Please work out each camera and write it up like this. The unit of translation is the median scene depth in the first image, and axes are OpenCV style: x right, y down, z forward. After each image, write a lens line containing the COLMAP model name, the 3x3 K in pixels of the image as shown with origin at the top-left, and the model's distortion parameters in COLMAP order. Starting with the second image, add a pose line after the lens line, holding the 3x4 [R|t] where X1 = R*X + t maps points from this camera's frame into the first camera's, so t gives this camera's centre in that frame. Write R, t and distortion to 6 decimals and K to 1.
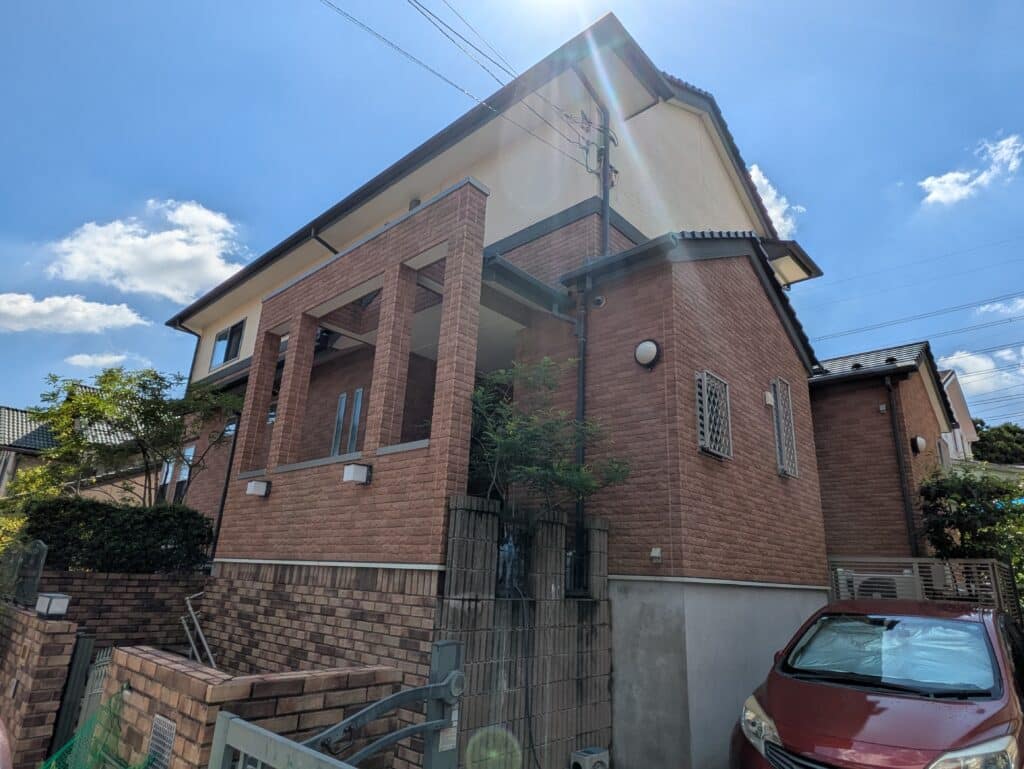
lens RADIAL K [[610.8, 0, 512.0], [0, 610.8, 384.5], [0, 0, 1]] dist [0.000122, 0.000083]
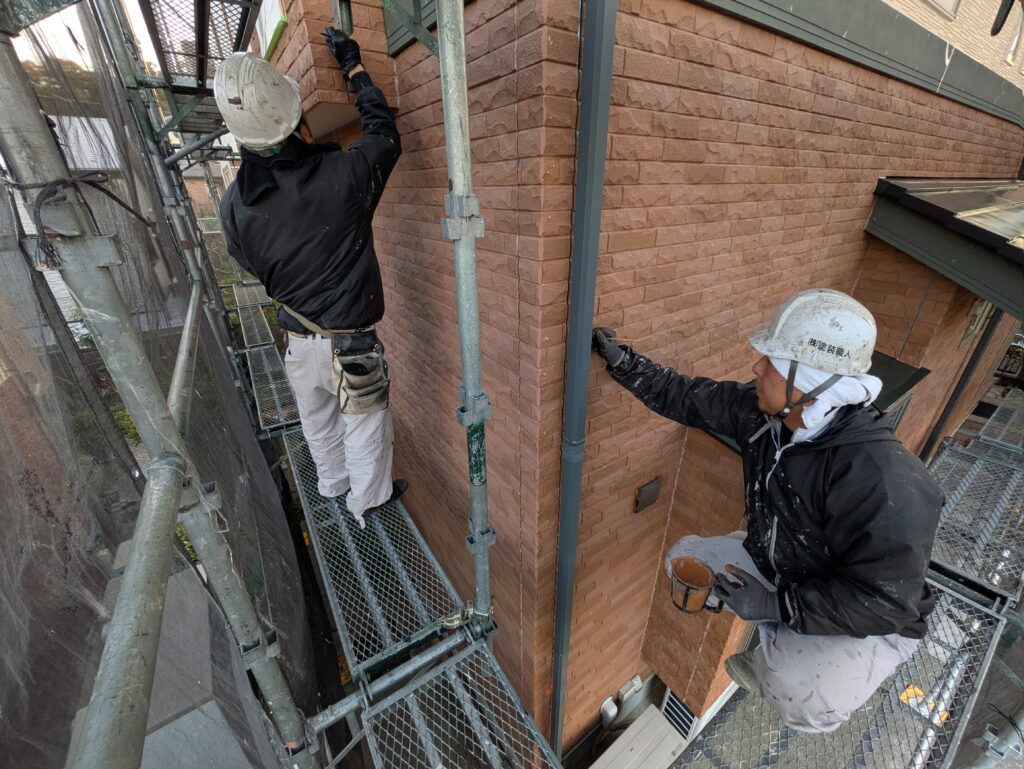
lens RADIAL K [[400.5, 0, 512.0], [0, 400.5, 384.5], [0, 0, 1]] dist [-0.000789, 0.000001]
pose [[0.975576, 0.044148, -0.215178, 0.280172], [0.115437, 0.730377, 0.673220, 0.109132], [0.186882, -0.681617, 0.707442, 0.719943]]
